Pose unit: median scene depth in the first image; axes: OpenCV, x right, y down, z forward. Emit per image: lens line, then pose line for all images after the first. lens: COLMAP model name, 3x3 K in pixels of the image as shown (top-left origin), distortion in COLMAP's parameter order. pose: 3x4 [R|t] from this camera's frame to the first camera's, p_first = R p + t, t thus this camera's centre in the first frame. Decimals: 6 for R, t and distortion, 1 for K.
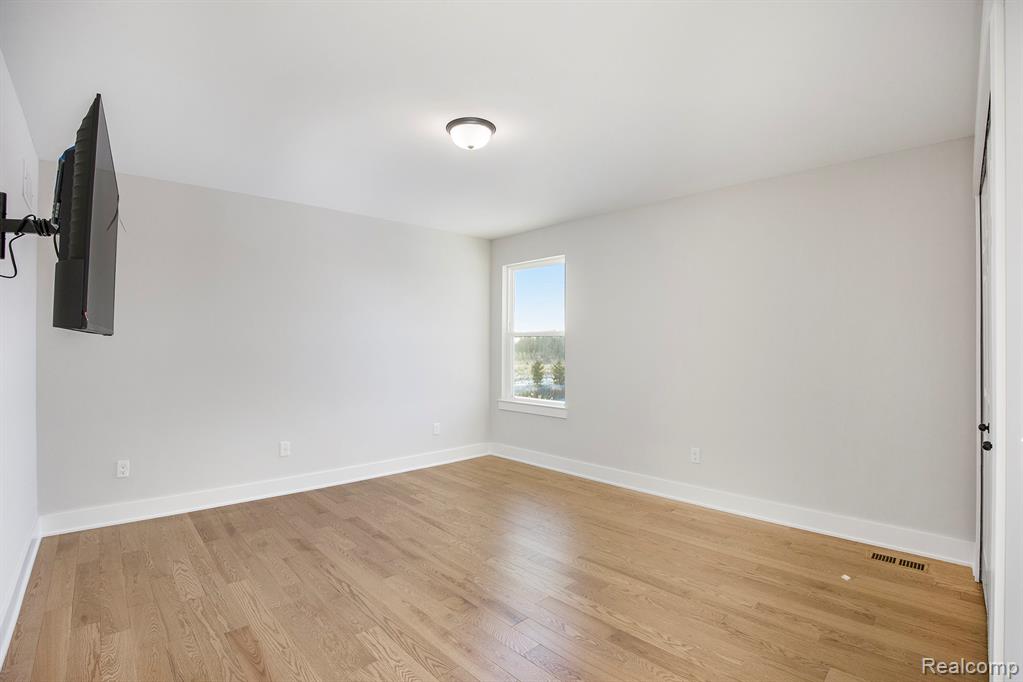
lens RADIAL K [[444.4, 0, 518.0], [0, 444.4, 349.2], [0, 0, 1]] dist [-0.034106, 0.000374]
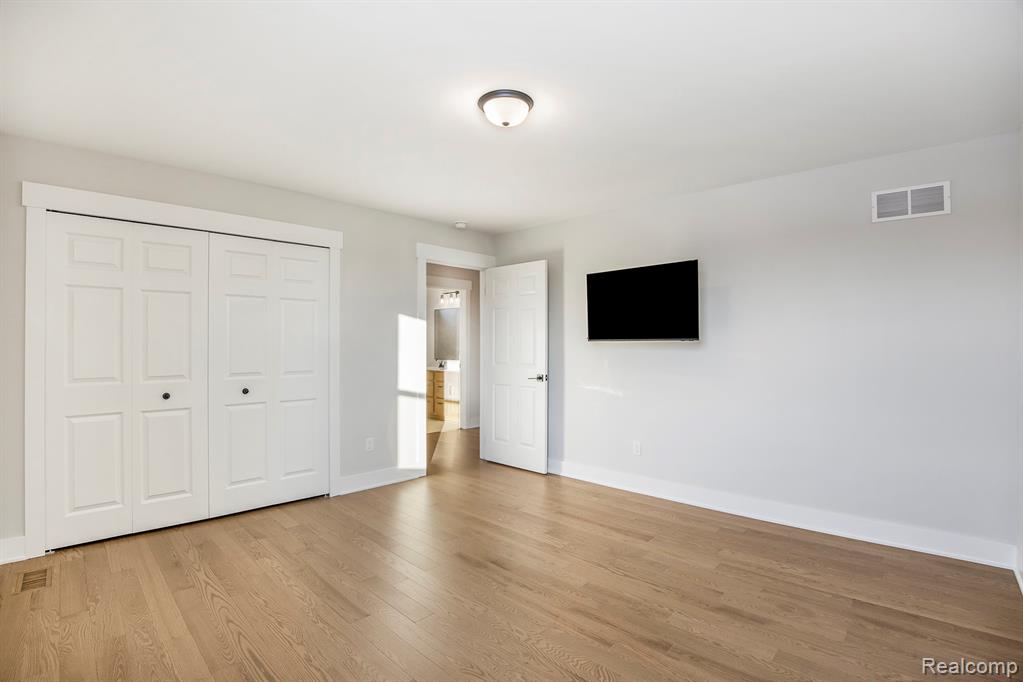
lens RADIAL K [[415.7, 0, 493.4], [0, 415.7, 356.9], [0, 0, 1]] dist [-0.021658, -0.000109]
pose [[-0.999967, -0.000696, 0.008103, -0.097122], [-0.000614, 0.999949, 0.010125, 0.011329], [-0.008109, 0.010120, -0.999916, 1.865492]]
